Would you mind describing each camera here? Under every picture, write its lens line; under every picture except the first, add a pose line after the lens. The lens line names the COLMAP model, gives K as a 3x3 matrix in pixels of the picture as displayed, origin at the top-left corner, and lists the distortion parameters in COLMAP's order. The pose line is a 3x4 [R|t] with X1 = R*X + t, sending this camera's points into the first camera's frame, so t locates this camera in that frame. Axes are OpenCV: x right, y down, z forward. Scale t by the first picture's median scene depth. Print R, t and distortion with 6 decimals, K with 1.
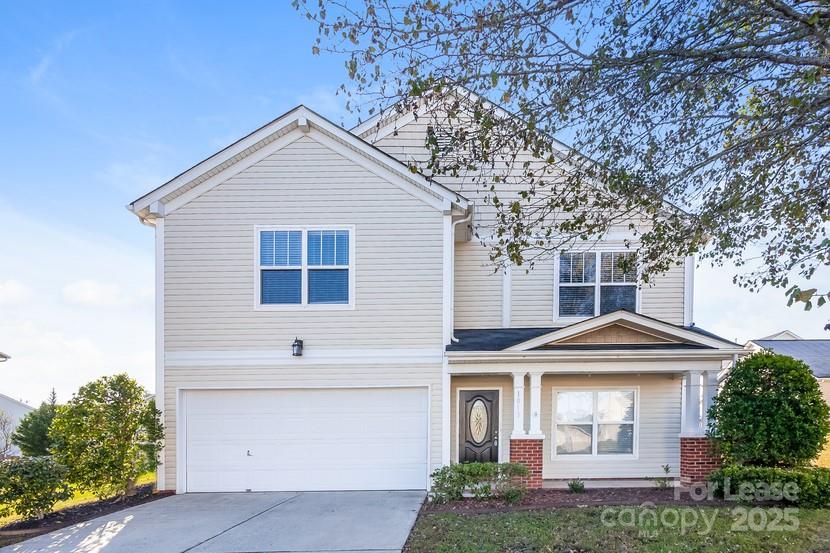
lens RADIAL K [[401.8, 0, 412.0], [0, 401.8, 277.9], [0, 0, 1]] dist [0.001183, -0.000316]
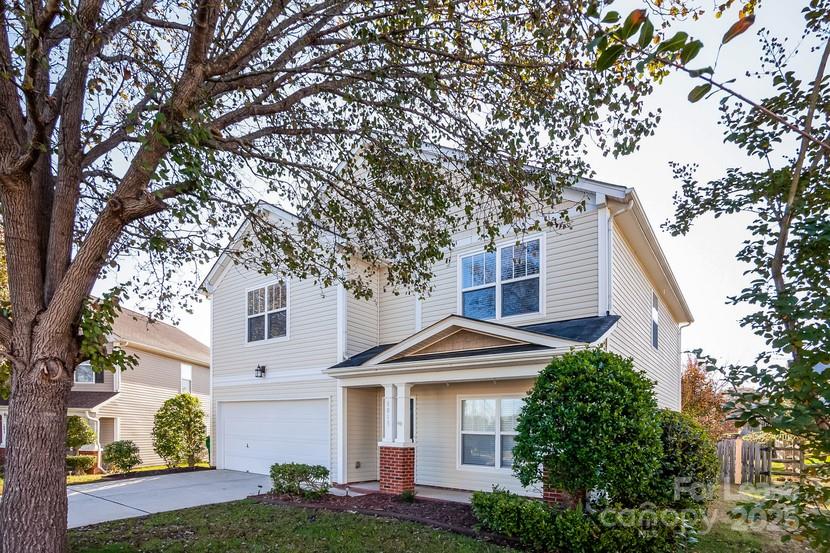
lens RADIAL K [[401.8, 0, 412.0], [0, 401.8, 277.9], [0, 0, 1]] dist [0.001183, -0.000316]
pose [[0.801154, -0.184895, -0.569180, 0.973648], [0.166830, 0.982376, -0.084296, 0.056660], [0.574735, -0.027422, 0.817880, 0.156199]]
